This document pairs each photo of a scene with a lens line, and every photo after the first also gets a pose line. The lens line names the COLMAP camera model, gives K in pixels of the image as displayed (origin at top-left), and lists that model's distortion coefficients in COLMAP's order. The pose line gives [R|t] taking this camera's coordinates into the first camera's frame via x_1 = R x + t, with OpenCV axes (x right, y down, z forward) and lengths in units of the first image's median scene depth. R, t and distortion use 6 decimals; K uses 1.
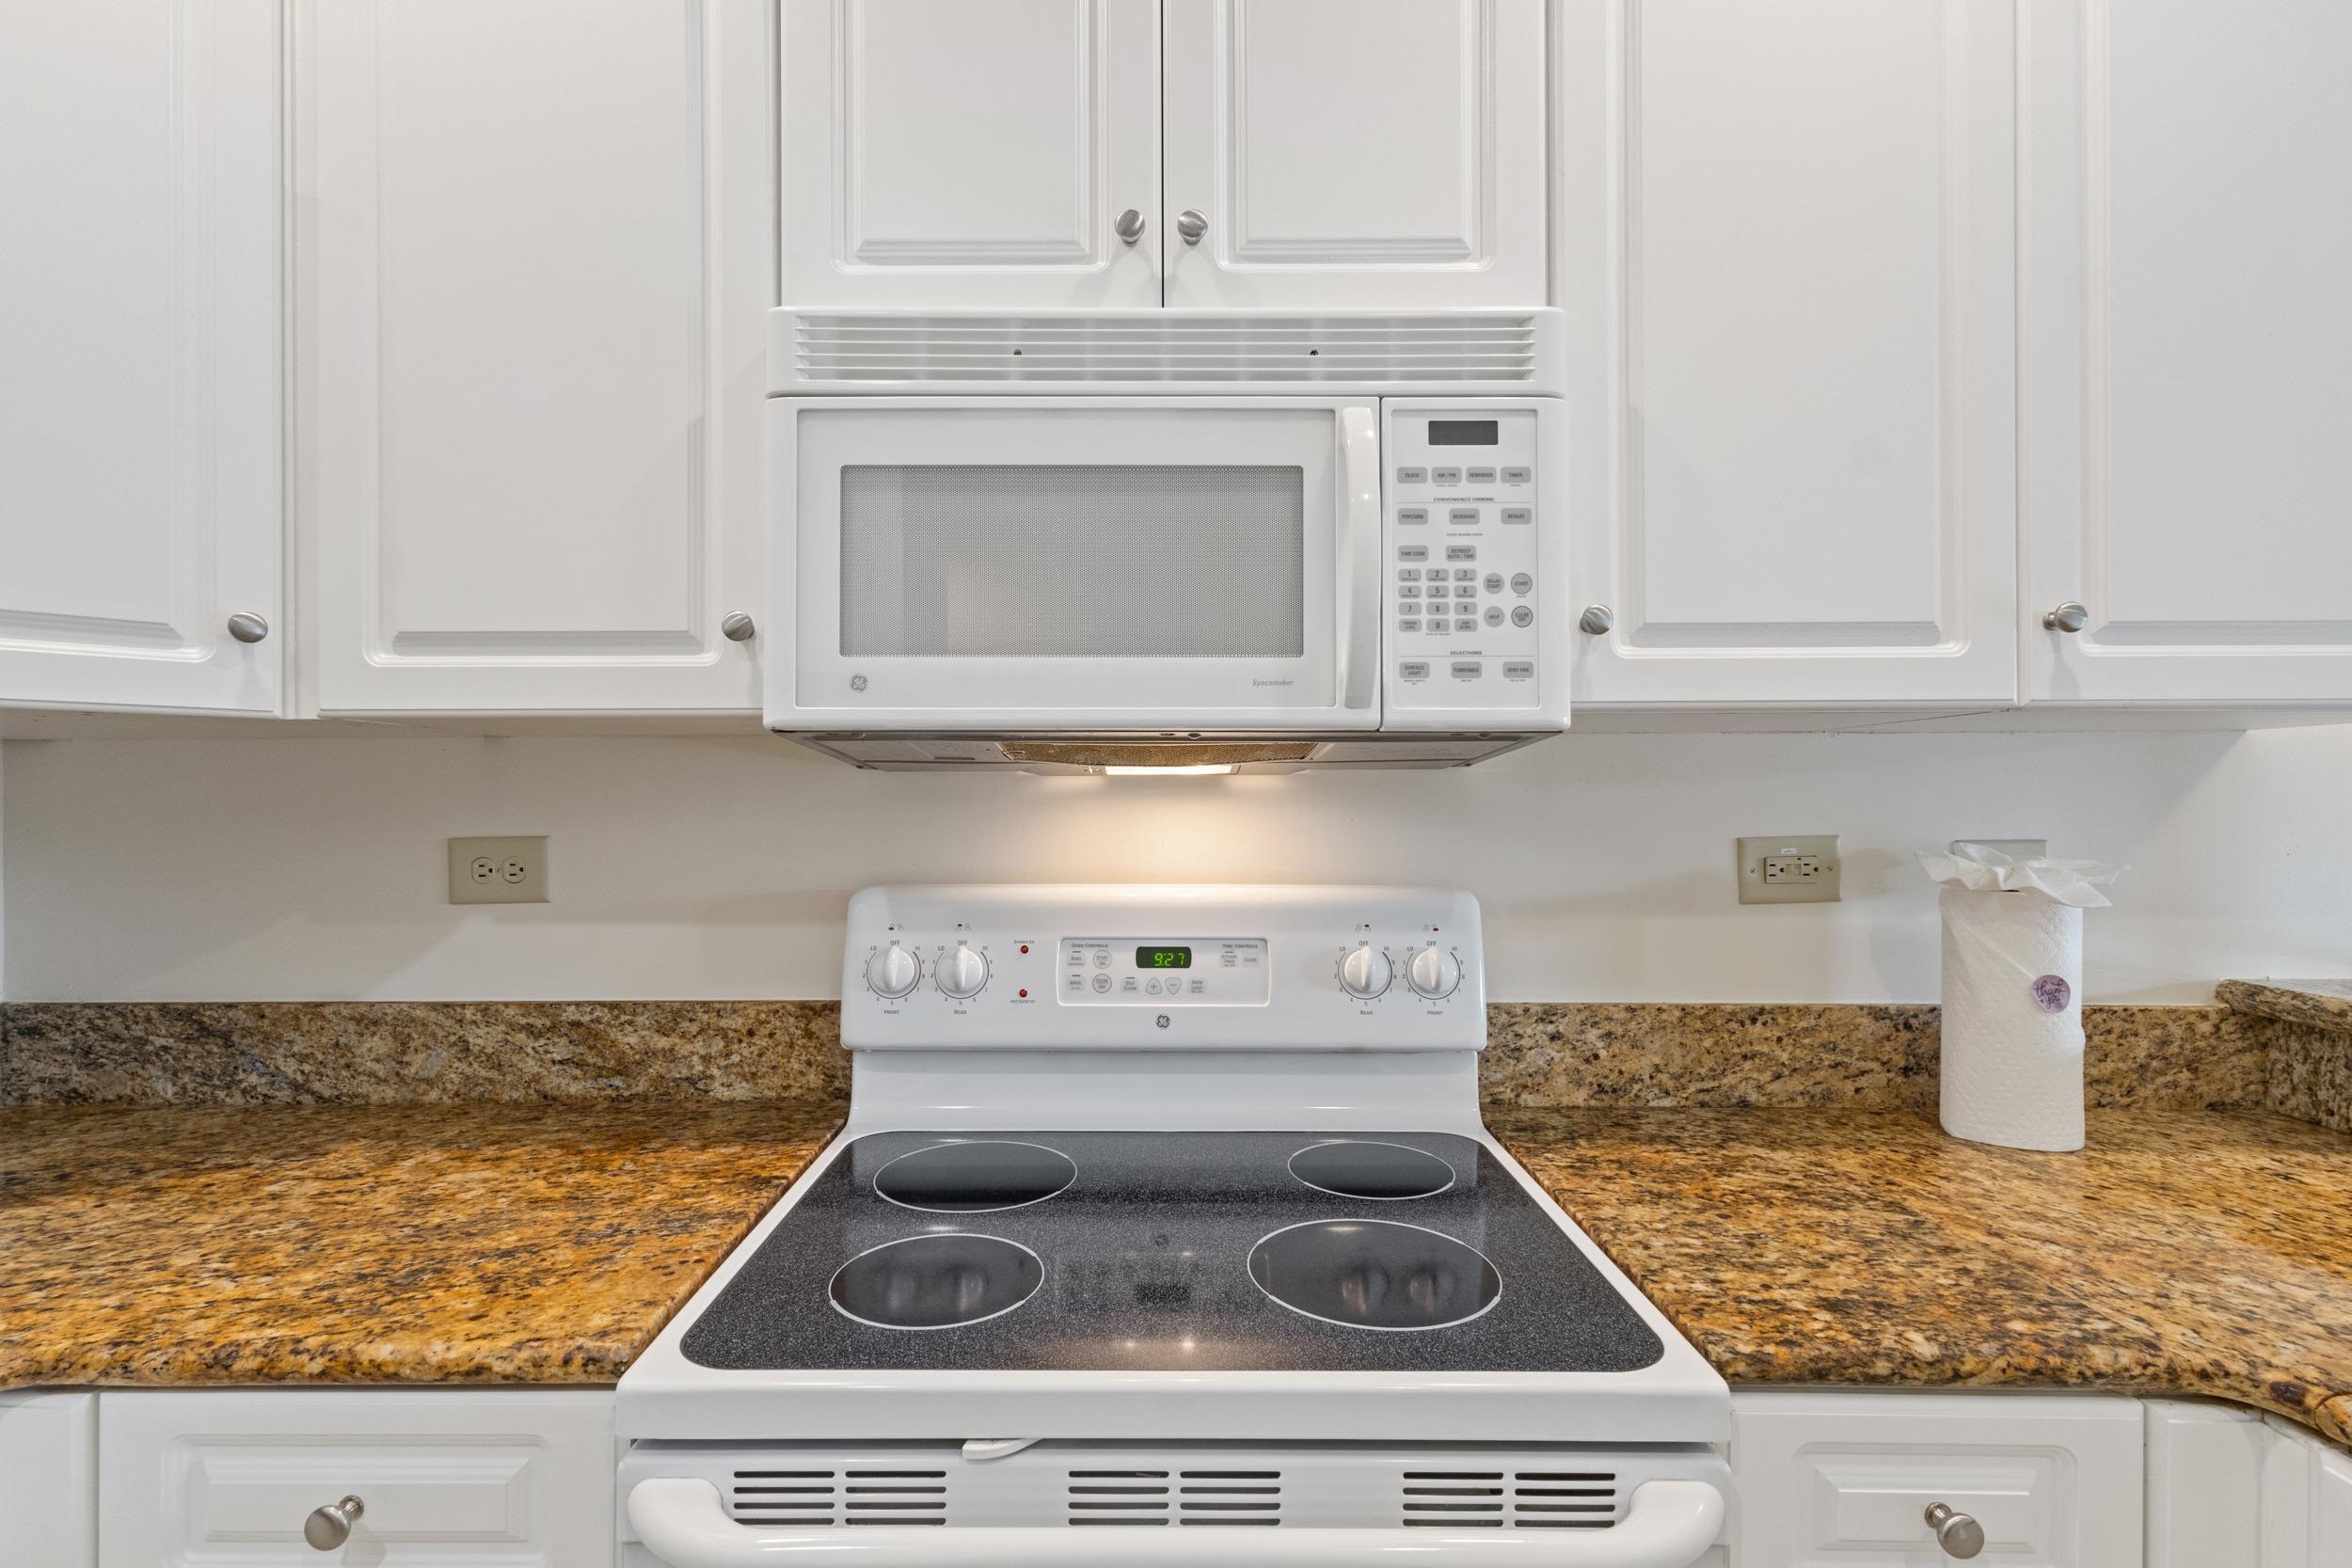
lens RADIAL K [[1105.3, 0, 1151.6], [0, 1105.3, 800.9], [0, 0, 1]] dist [0.003794, 0.000324]
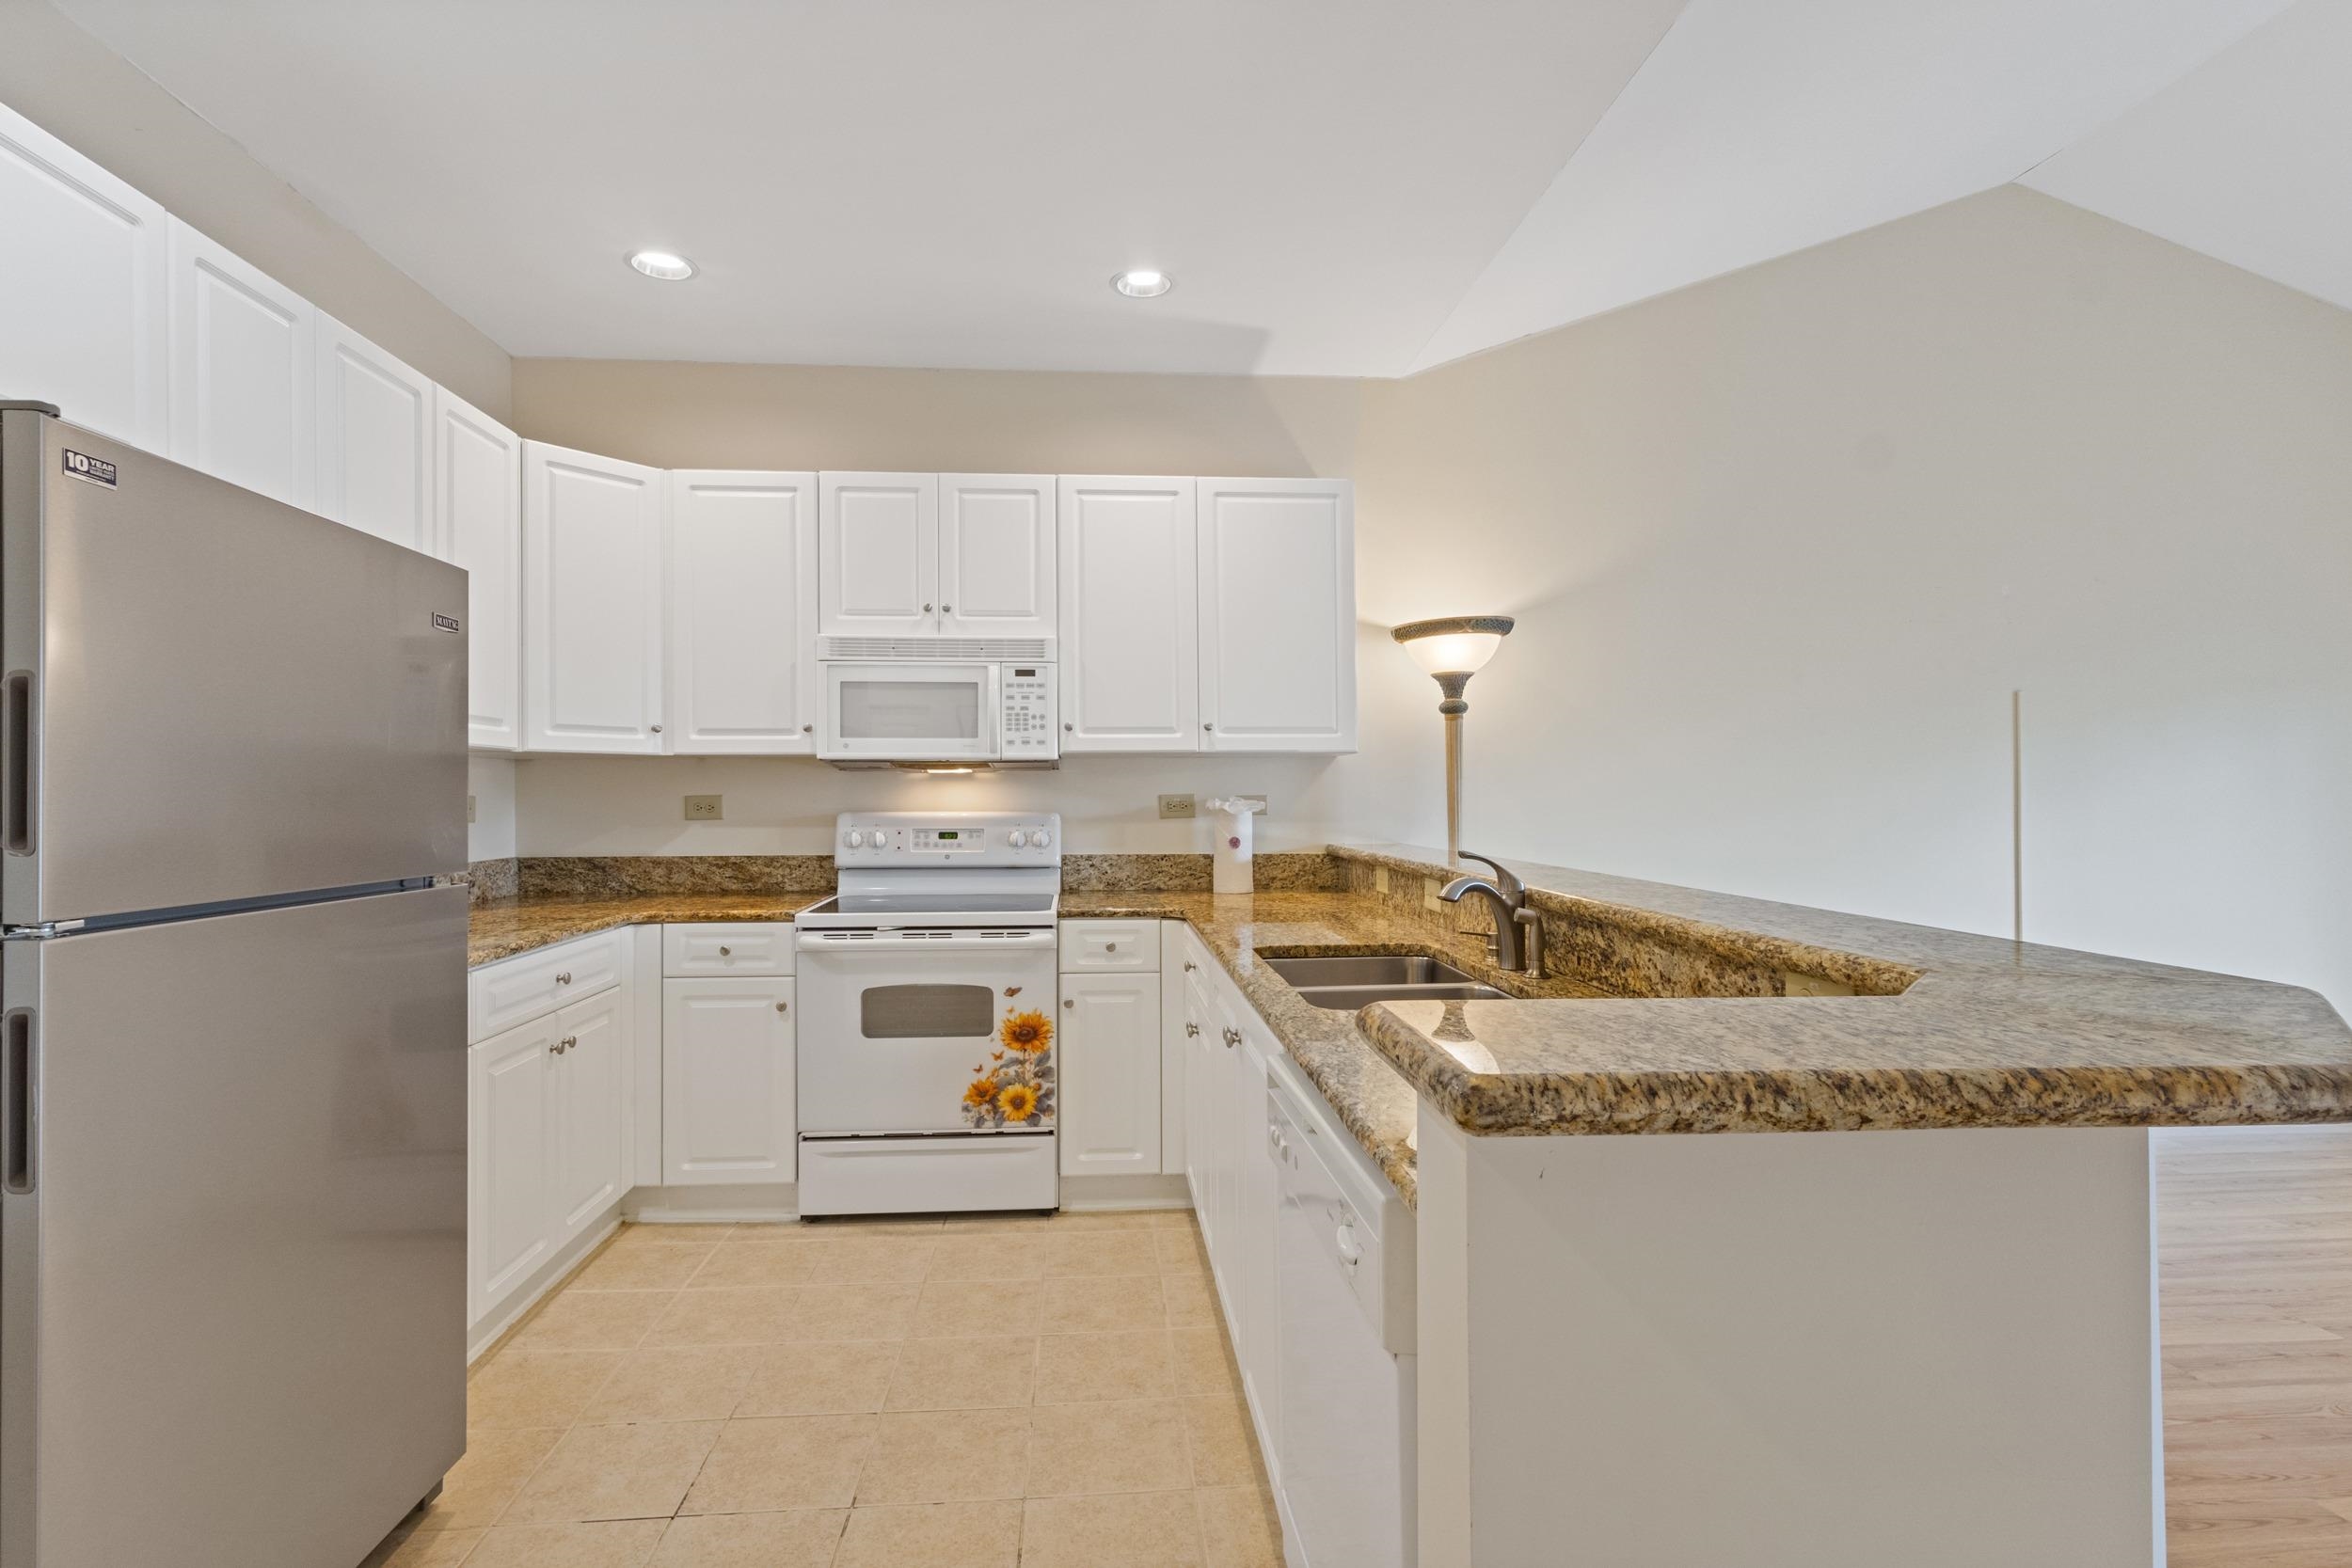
lens RADIAL K [[1115.7, 0, 1166.6], [0, 1115.7, 796.7], [0, 0, 1]] dist [0.002219, 0.001187]
pose [[0.996966, -0.002081, 0.077806, 0.358965], [0.002157, 0.999997, -0.000897, 0.043863], [-0.077804, 0.001062, 0.996968, -1.988866]]
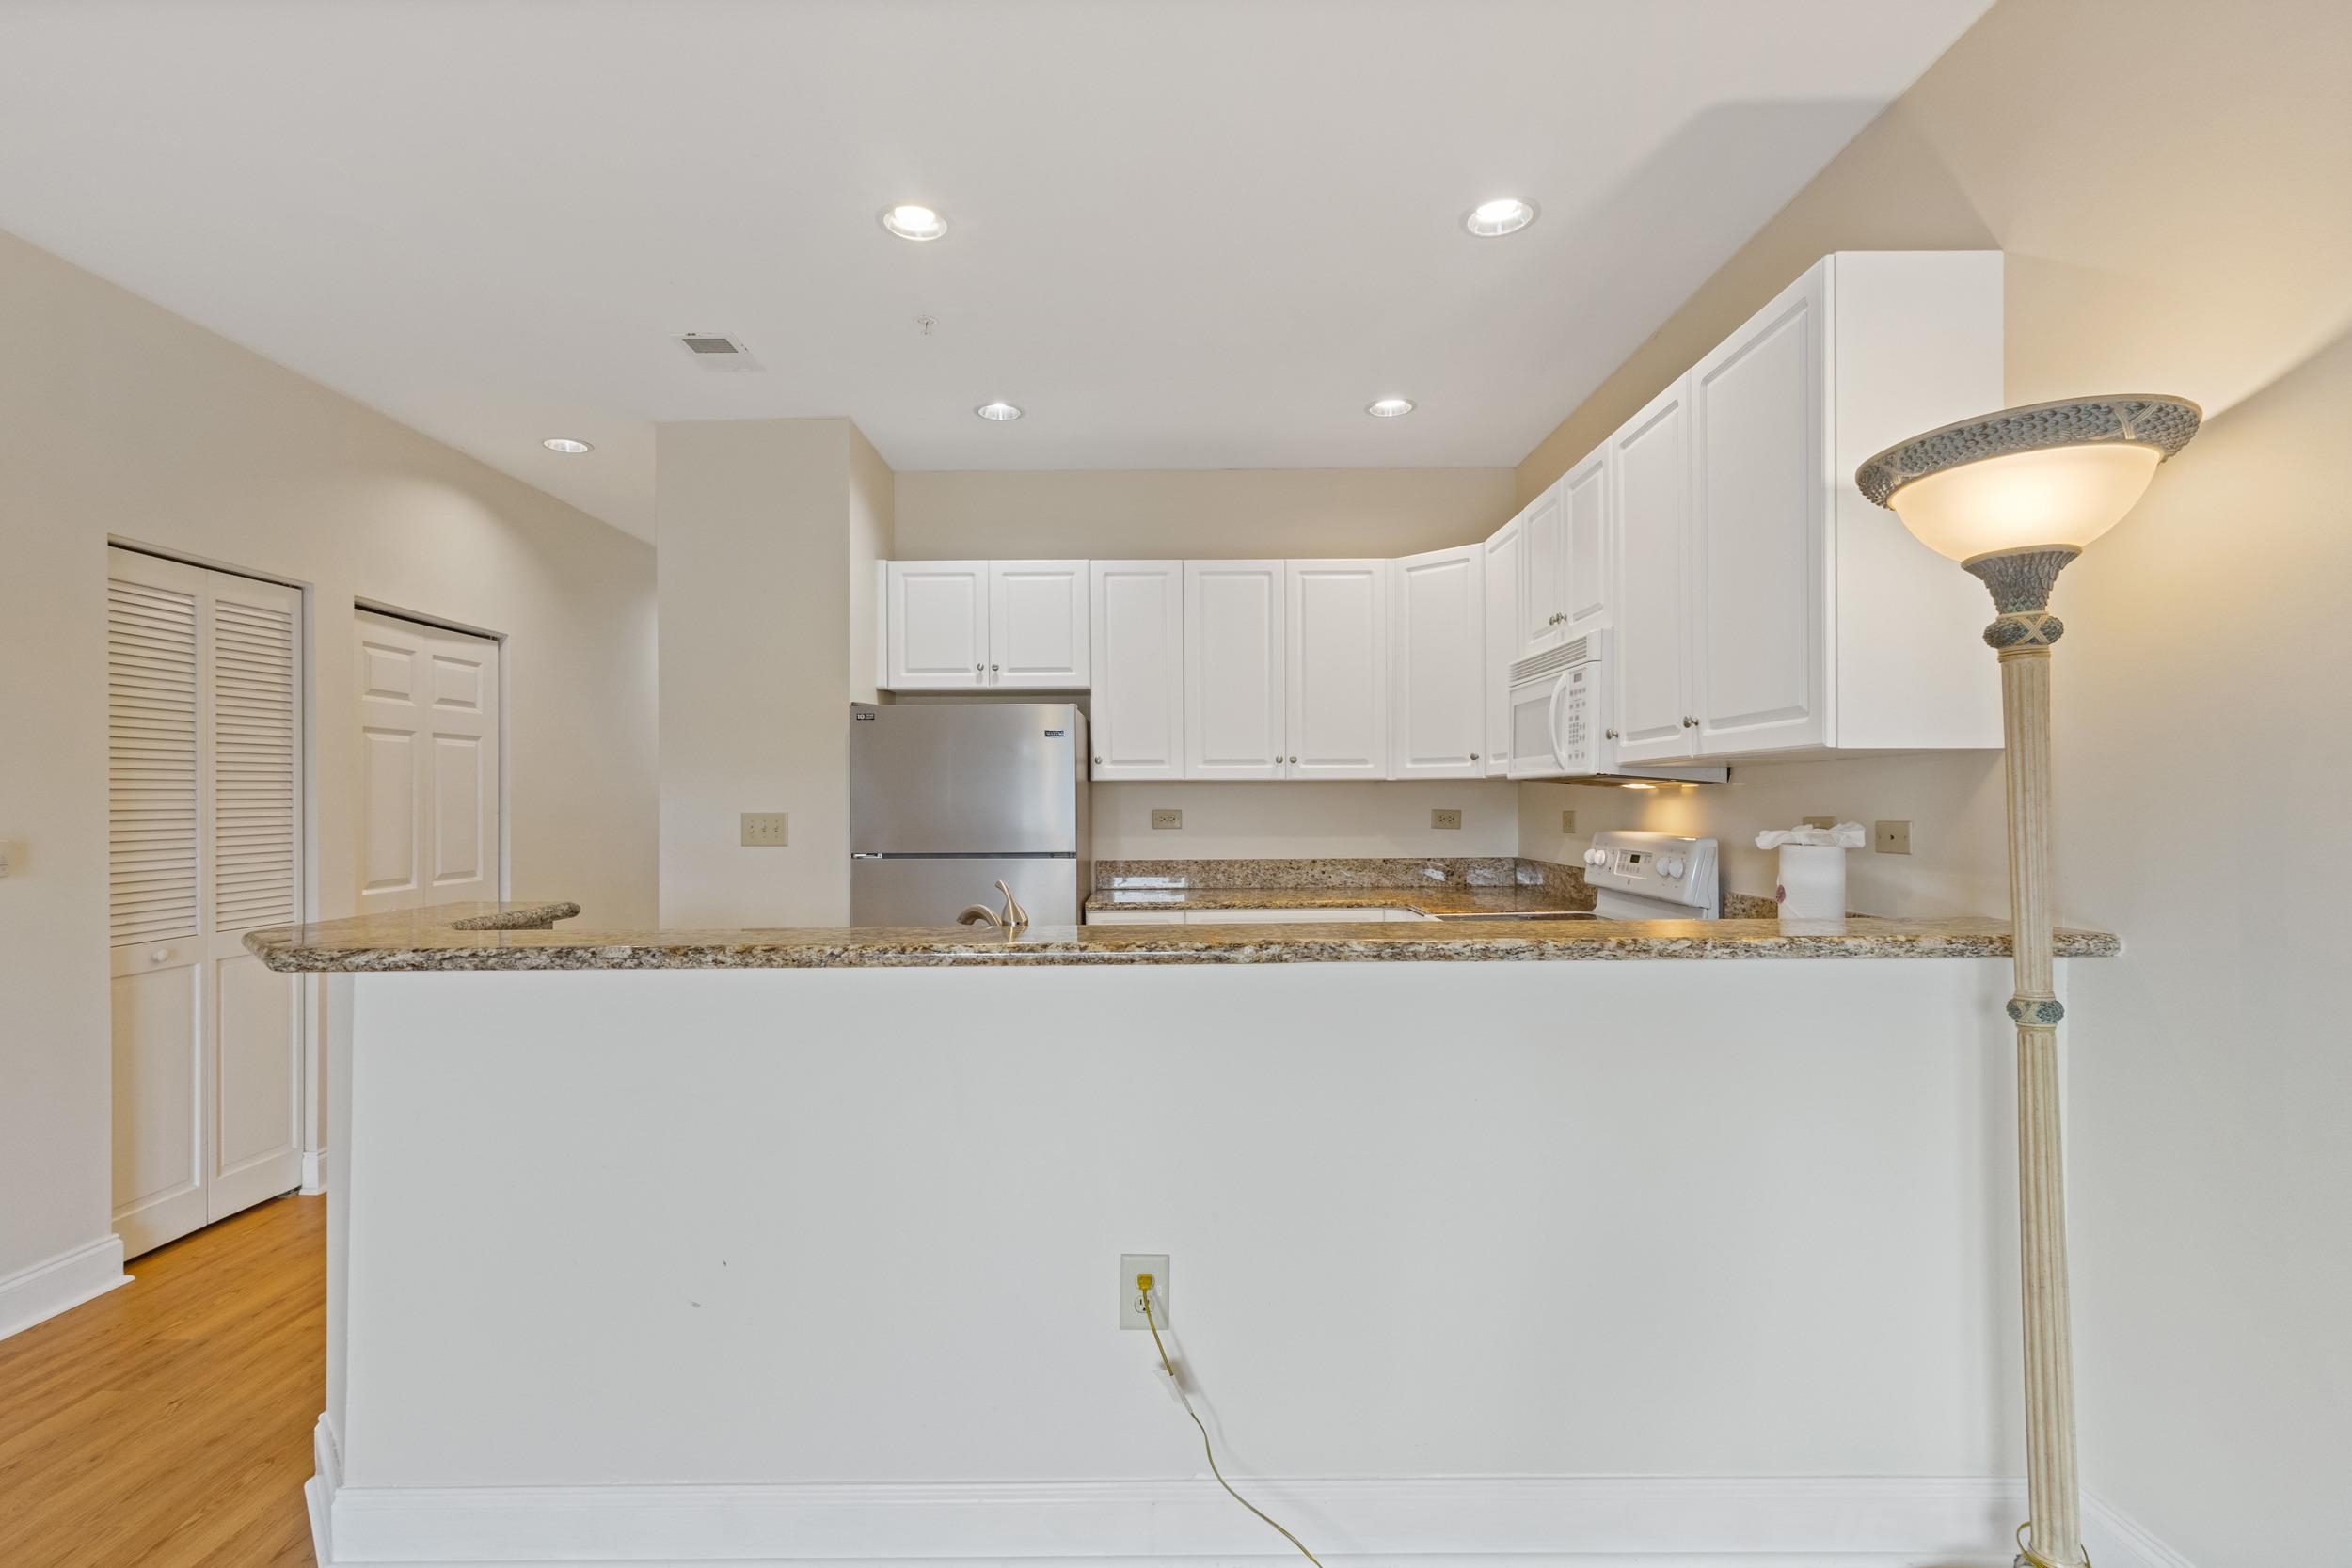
lens RADIAL K [[1115.7, 0, 1166.6], [0, 1115.7, 796.7], [0, 0, 1]] dist [0.002219, 0.001187]
pose [[-0.001658, -0.003590, -0.999992, 2.675387], [0.003471, 0.999988, -0.003596, 0.001135], [0.999993, -0.003477, -0.001645, -0.098237]]
